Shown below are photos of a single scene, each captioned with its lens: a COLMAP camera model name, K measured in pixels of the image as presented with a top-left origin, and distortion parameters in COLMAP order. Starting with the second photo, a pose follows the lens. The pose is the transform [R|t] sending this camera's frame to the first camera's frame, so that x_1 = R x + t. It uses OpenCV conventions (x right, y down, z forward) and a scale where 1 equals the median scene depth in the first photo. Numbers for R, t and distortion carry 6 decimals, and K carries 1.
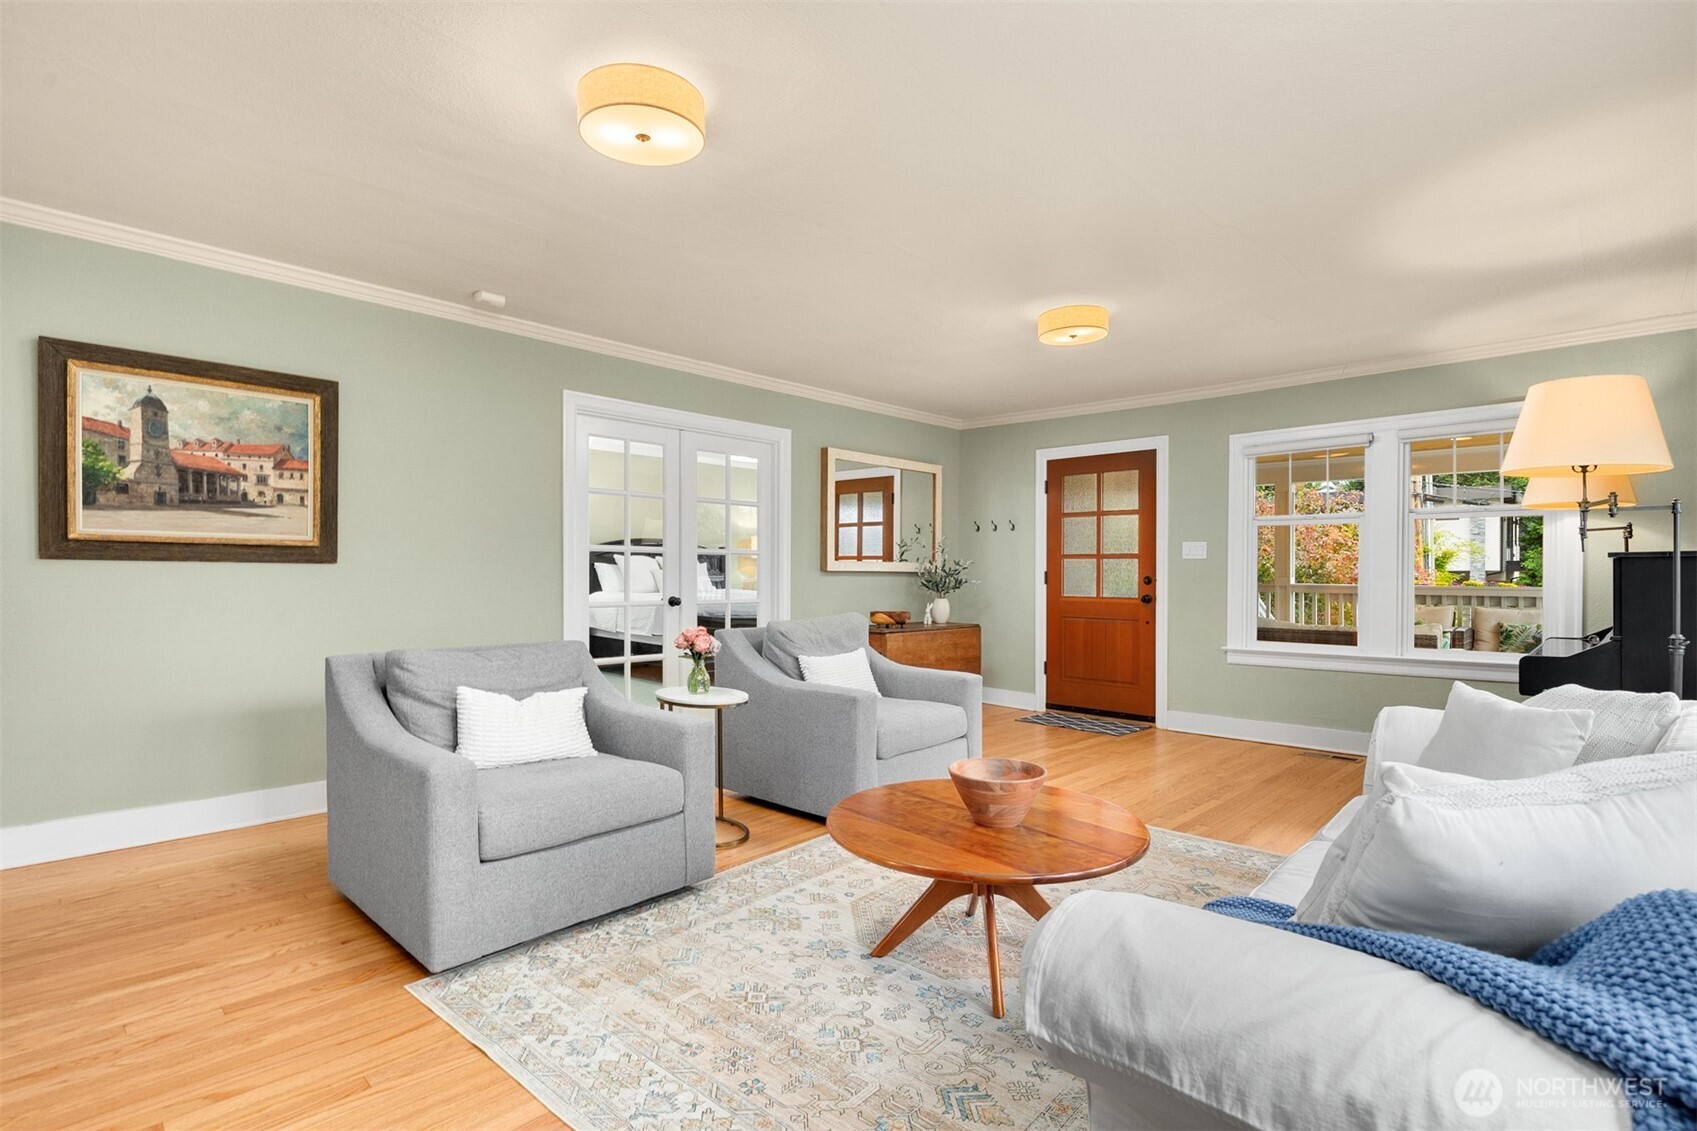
lens RADIAL K [[813.0, 0, 847.4], [0, 813.0, 574.1], [0, 0, 1]] dist [-0.000919, -0.002136]
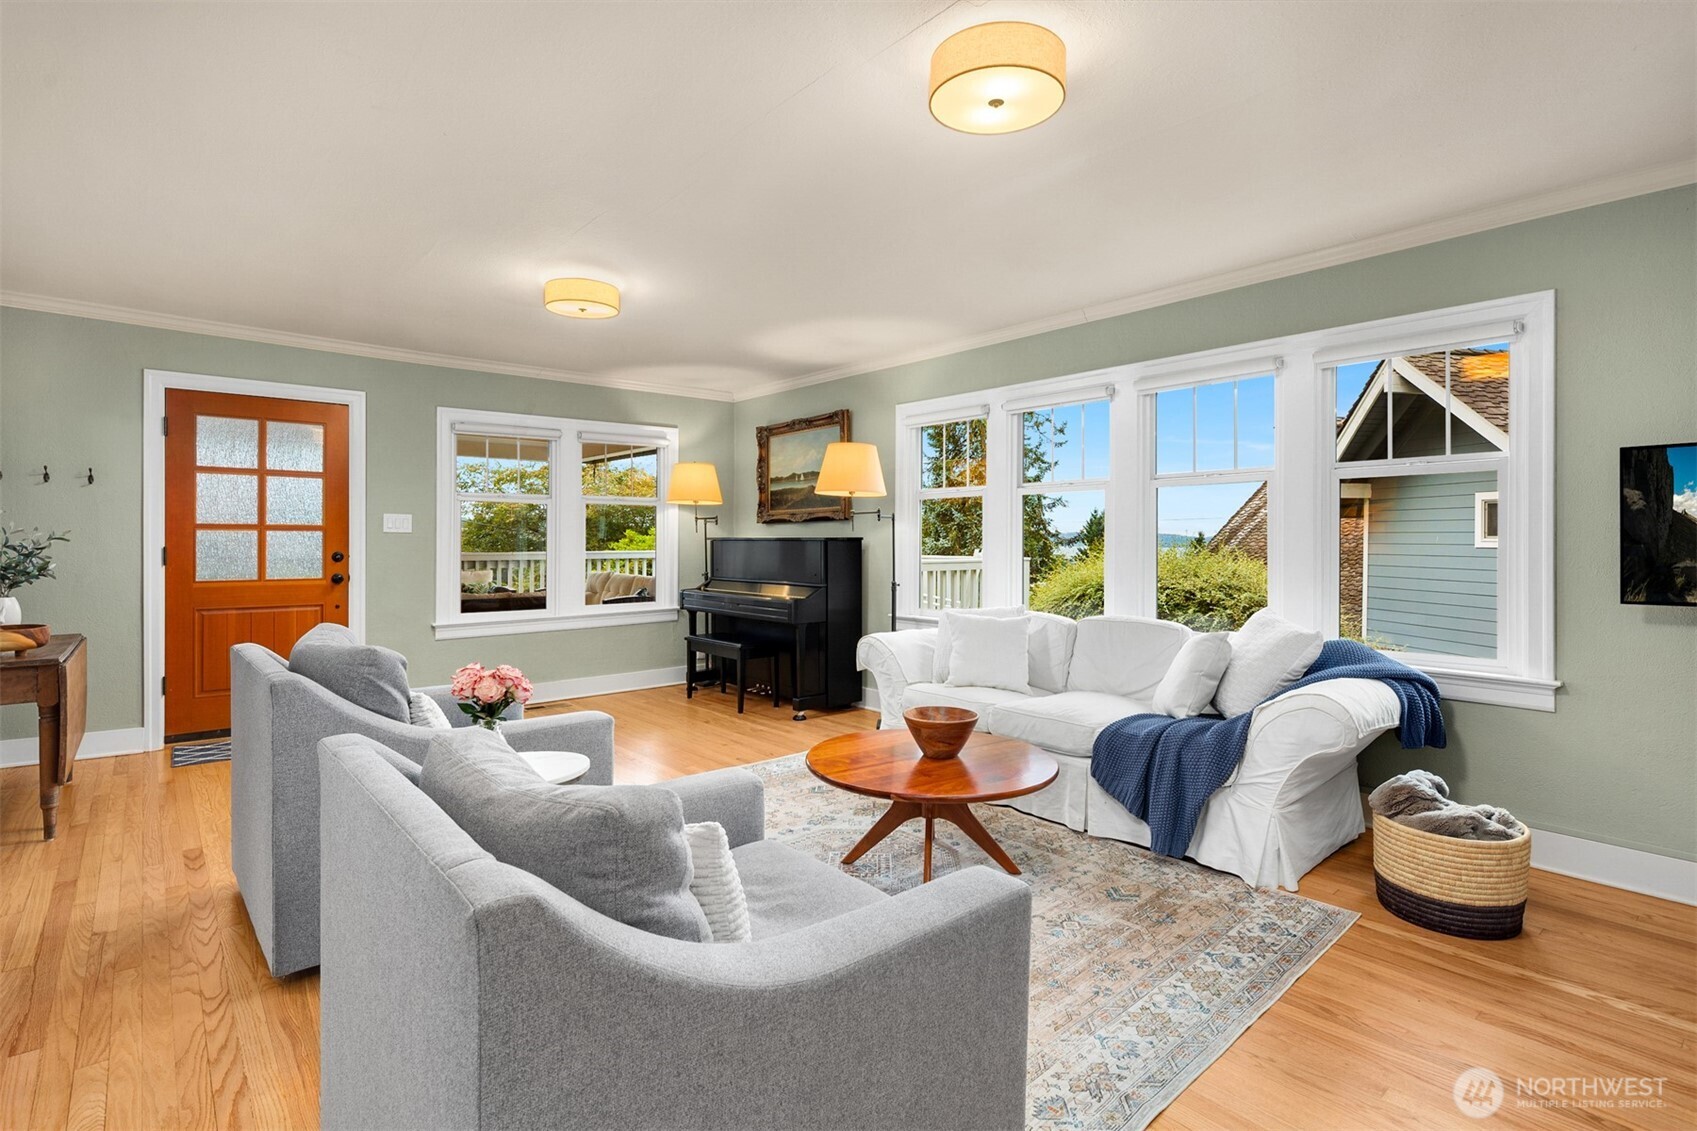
lens RADIAL K [[813.0, 0, 845.4], [0, 813.0, 527.8], [0, 0, 1]] dist [-0.000919, -0.002136]
pose [[0.119648, 0.006912, 0.992792, -0.408126], [-0.000135, 0.999976, -0.006946, -0.016472], [-0.992816, 0.000697, 0.119646, 0.363824]]
